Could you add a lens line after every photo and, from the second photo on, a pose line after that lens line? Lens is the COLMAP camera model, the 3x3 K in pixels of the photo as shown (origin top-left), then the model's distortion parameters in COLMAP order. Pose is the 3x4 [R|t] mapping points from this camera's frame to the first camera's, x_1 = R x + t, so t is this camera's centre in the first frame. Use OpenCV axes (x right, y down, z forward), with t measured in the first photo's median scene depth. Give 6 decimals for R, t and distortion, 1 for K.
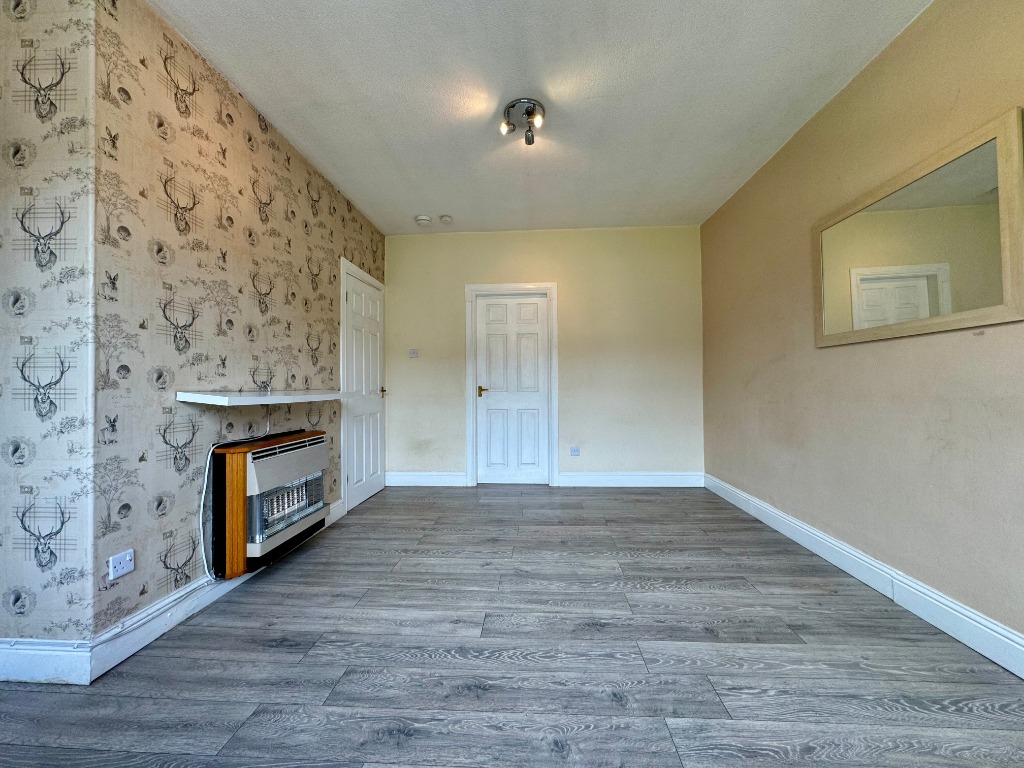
lens RADIAL K [[409.4, 0, 512.0], [0, 409.4, 384.0], [0, 0, 1]] dist [-0.001712, -0.000087]
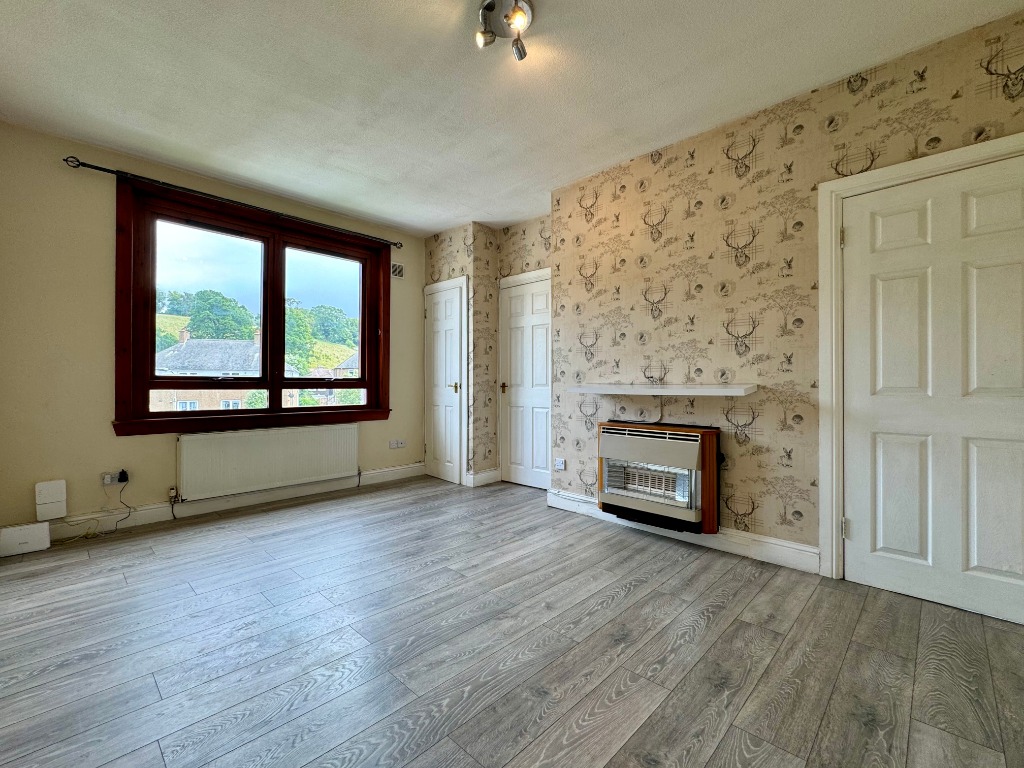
lens RADIAL K [[446.6, 0, 512.0], [0, 446.6, 384.0], [0, 0, 1]] dist [-0.002814, -0.000105]
pose [[-0.650125, 0.009345, -0.759770, 0.719616], [0.009338, 0.999947, 0.004309, 0.007127], [0.759770, -0.004293, -0.650178, 1.705638]]
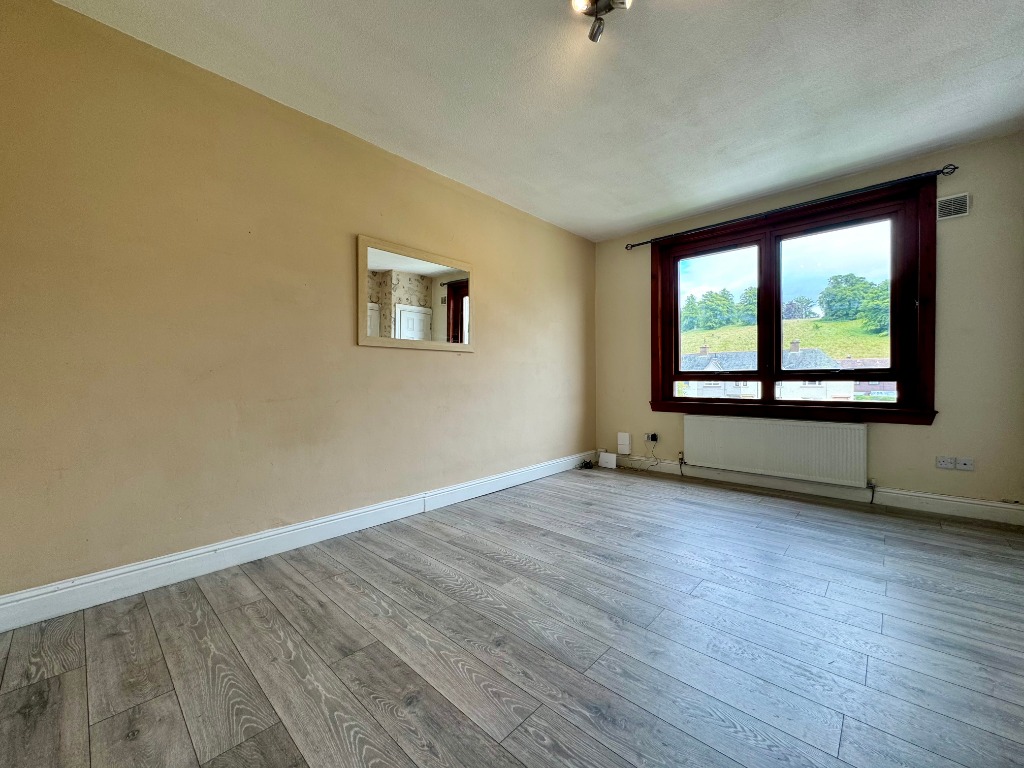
lens RADIAL K [[409.4, 0, 512.0], [0, 409.4, 384.0], [0, 0, 1]] dist [-0.001712, -0.000087]
pose [[-0.769632, 0.007625, 0.638443, -0.334594], [0.010570, 0.999944, 0.000799, 0.025252], [-0.638401, 0.007363, -0.769669, 1.836405]]
